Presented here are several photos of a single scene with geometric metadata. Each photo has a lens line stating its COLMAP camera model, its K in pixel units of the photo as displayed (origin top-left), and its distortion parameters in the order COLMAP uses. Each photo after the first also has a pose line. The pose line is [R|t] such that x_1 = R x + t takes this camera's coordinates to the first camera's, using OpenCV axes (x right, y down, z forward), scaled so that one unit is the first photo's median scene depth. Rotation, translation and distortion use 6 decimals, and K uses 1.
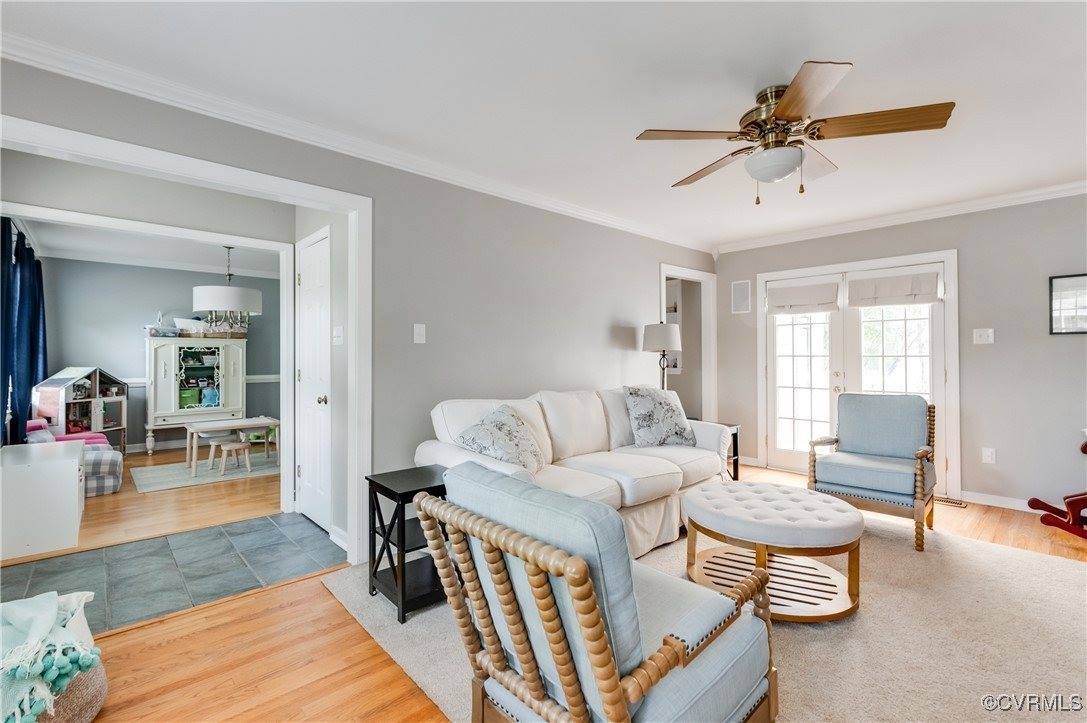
lens RADIAL K [[482.9, 0, 545.5], [0, 482.9, 354.8], [0, 0, 1]] dist [-0.002134, -0.001375]
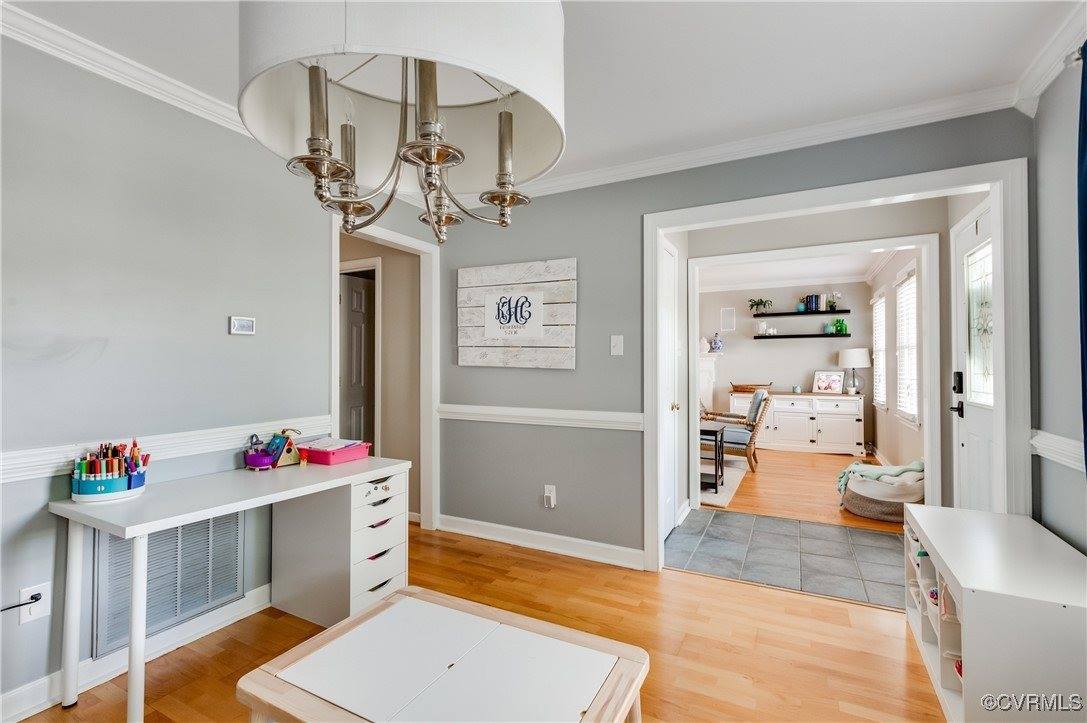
lens RADIAL K [[482.9, 0, 545.5], [0, 482.9, 354.8], [0, 0, 1]] dist [-0.002134, -0.001375]
pose [[-0.331377, 0.021031, 0.943264, -0.743371], [0.007285, 0.999779, -0.019731, 0.001478], [-0.943470, 0.000334, -0.331457, 0.877954]]
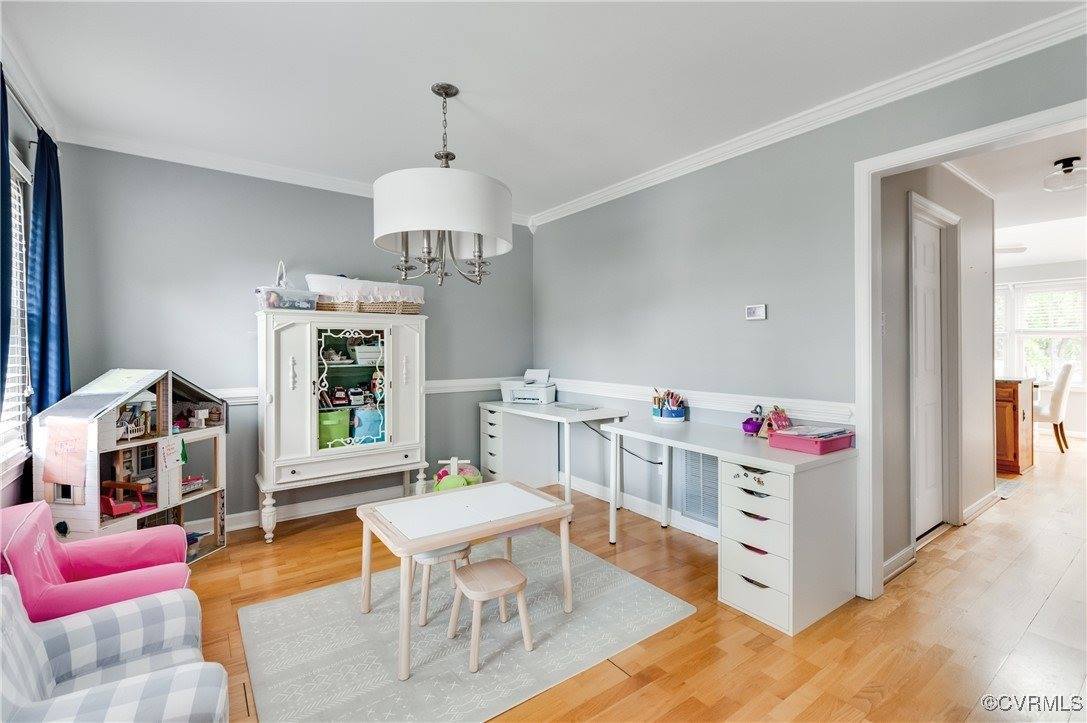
lens RADIAL K [[482.9, 0, 545.5], [0, 482.9, 354.8], [0, 0, 1]] dist [-0.002134, -0.001375]
pose [[0.993216, 0.005811, -0.116143, -0.463275], [-0.003938, 0.999859, 0.016345, 0.002160], [0.116222, -0.015777, 0.993098, 0.521517]]
